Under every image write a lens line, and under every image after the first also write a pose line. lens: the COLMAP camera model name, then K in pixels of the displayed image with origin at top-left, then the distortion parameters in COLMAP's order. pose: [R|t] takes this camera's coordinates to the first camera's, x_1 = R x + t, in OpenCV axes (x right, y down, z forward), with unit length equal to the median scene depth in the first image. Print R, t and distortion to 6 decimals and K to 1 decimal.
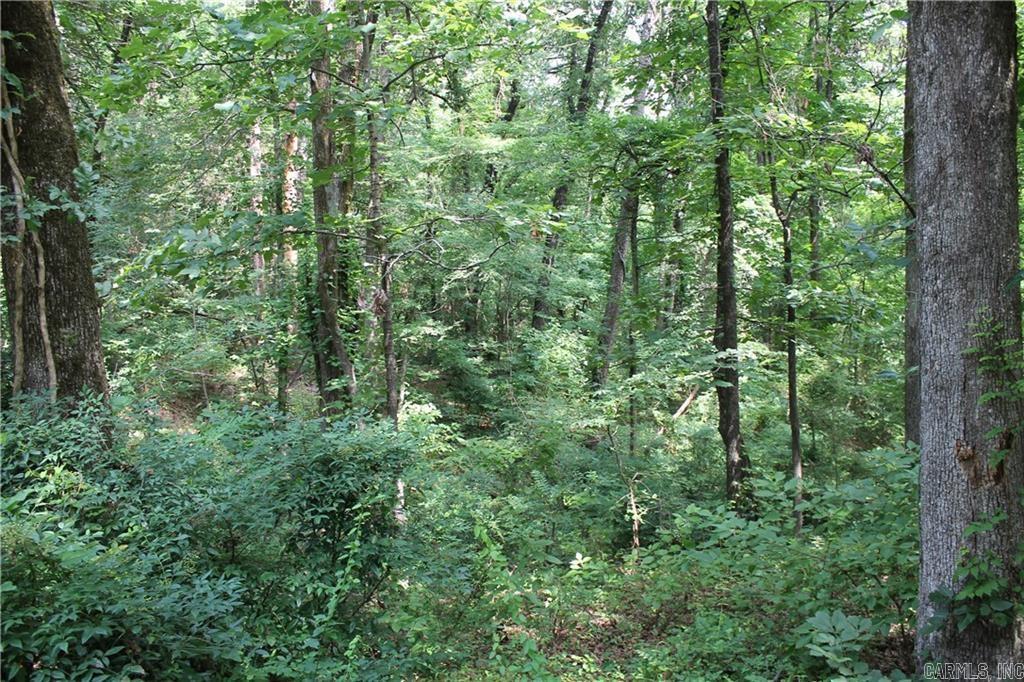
lens RADIAL K [[865.8, 0, 517.3], [0, 865.8, 363.9], [0, 0, 1]] dist [-0.157941, 0.165378]
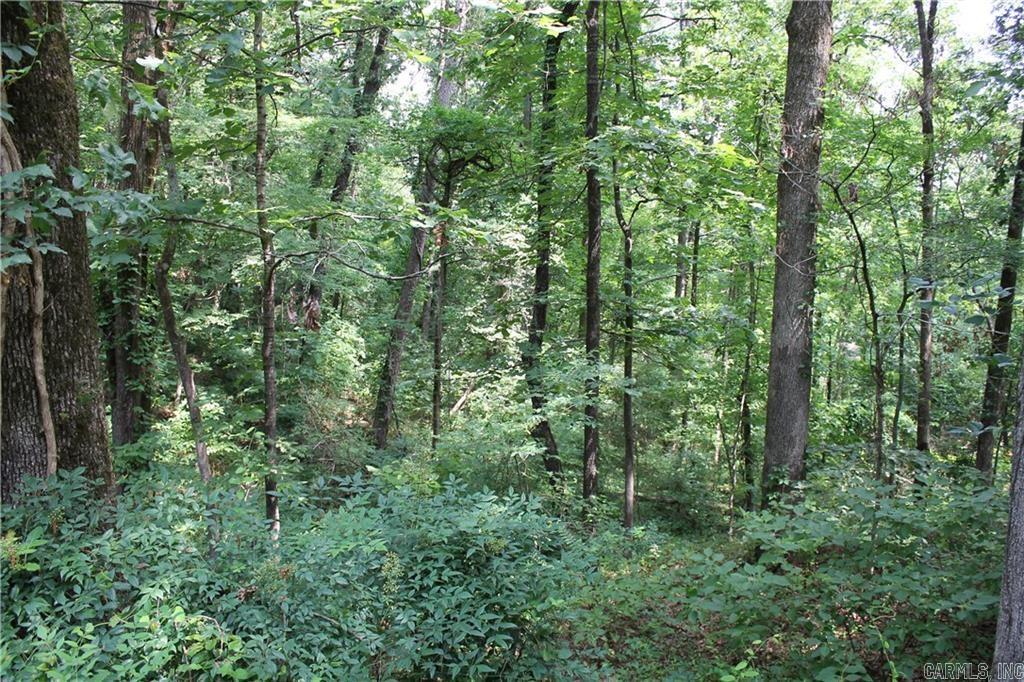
lens RADIAL K [[865.8, 0, 517.3], [0, 865.8, 363.9], [0, 0, 1]] dist [-0.157941, 0.165378]
pose [[0.949337, 0.024658, 0.313292, -0.147349], [-0.030260, 0.999457, 0.013031, -0.025764], [-0.312800, -0.021851, 0.949568, 0.084007]]
